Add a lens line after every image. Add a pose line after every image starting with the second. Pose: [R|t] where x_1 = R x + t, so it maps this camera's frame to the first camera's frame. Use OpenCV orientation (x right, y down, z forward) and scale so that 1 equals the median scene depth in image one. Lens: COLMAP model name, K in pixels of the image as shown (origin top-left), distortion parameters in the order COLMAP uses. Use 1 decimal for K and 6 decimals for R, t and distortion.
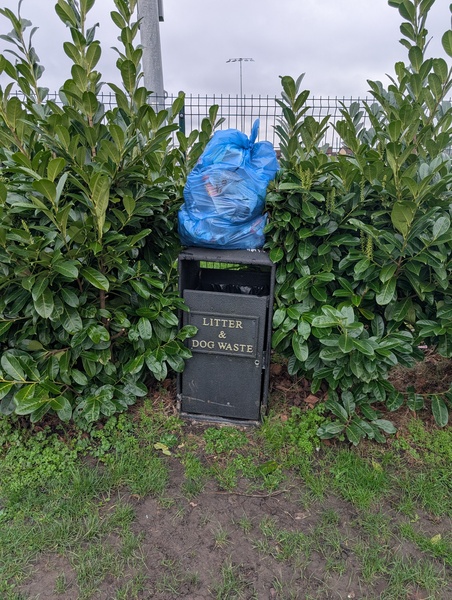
lens RADIAL K [[436.7, 0, 231.2], [0, 436.7, 303.3], [0, 0, 1]] dist [0.003543, -0.026178]
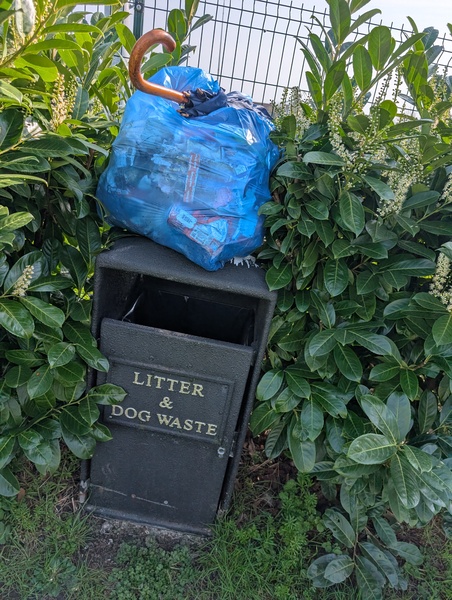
lens RADIAL K [[436.7, 0, 236.4], [0, 436.7, 288.2], [0, 0, 1]] dist [0.003543, -0.026178]
pose [[0.986691, 0.103984, 0.125011, -0.017615], [-0.114240, 0.990397, 0.077864, -0.133436], [-0.115714, -0.091109, 0.989095, 0.450382]]
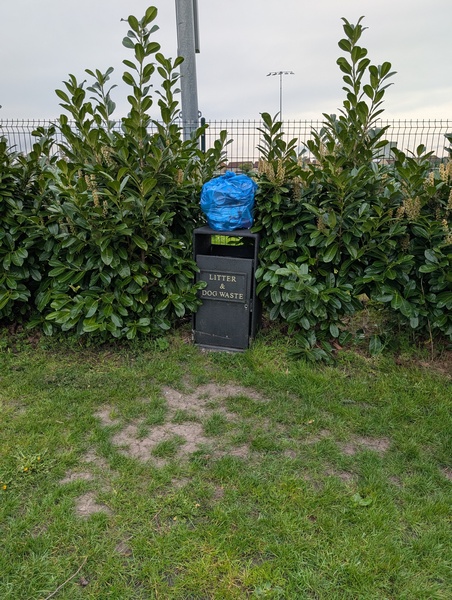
lens RADIAL K [[436.7, 0, 226.7], [0, 436.7, 302.7], [0, 0, 1]] dist [0.003543, -0.026178]
pose [[0.995340, 0.024672, -0.093221, 0.134027], [-0.026906, 0.999378, -0.022793, 0.163035], [0.092601, 0.025195, 0.995385, -0.460039]]
